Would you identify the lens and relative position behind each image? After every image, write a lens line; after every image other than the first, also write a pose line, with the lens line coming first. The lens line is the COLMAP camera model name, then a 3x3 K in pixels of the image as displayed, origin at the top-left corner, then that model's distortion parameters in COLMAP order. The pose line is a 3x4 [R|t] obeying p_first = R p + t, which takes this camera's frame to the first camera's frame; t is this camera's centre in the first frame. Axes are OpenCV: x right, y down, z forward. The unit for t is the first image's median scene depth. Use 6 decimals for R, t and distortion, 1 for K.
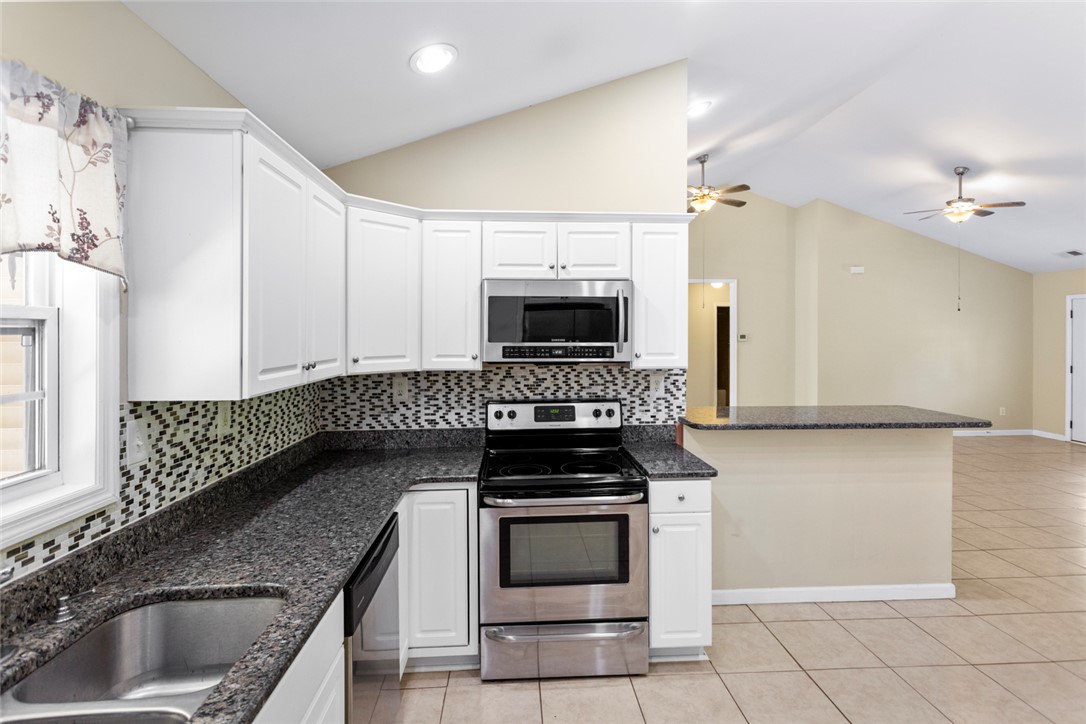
lens RADIAL K [[520.9, 0, 567.2], [0, 520.9, 337.0], [0, 0, 1]] dist [0.018920, -0.003968]
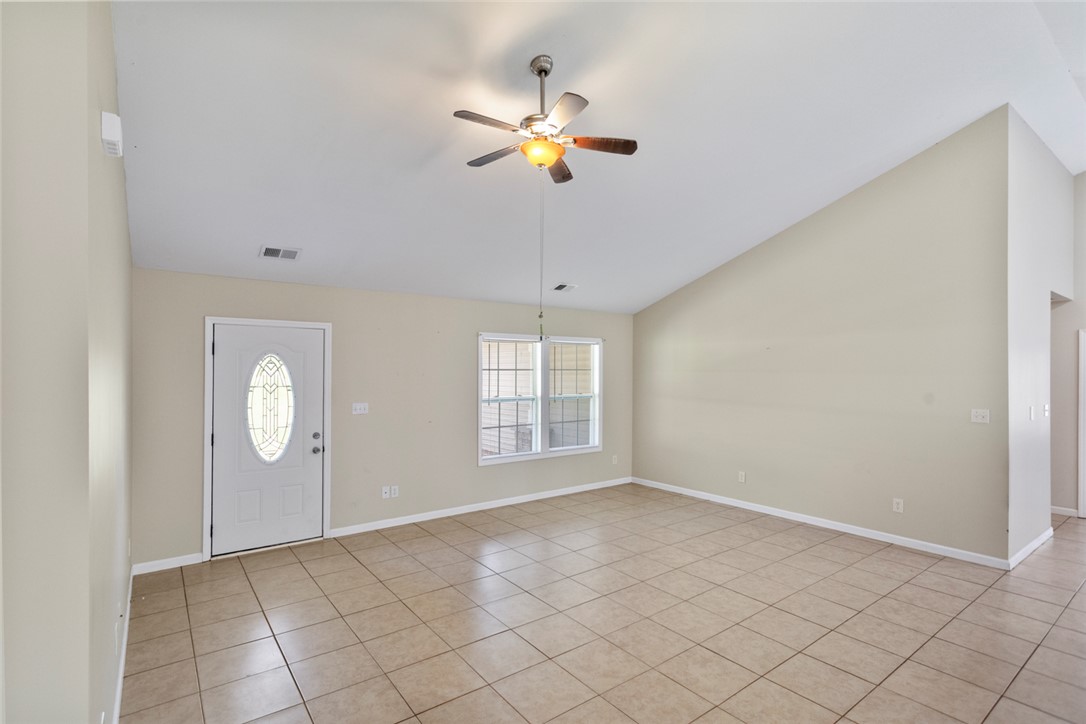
lens RADIAL K [[520.9, 0, 537.5], [0, 520.9, 372.5], [0, 0, 1]] dist [0.018920, -0.003968]
pose [[-0.514155, 0.001636, 0.857696, 0.242425], [0.010509, 0.999935, 0.004392, -0.014373], [-0.857633, 0.011272, -0.514139, 0.989026]]
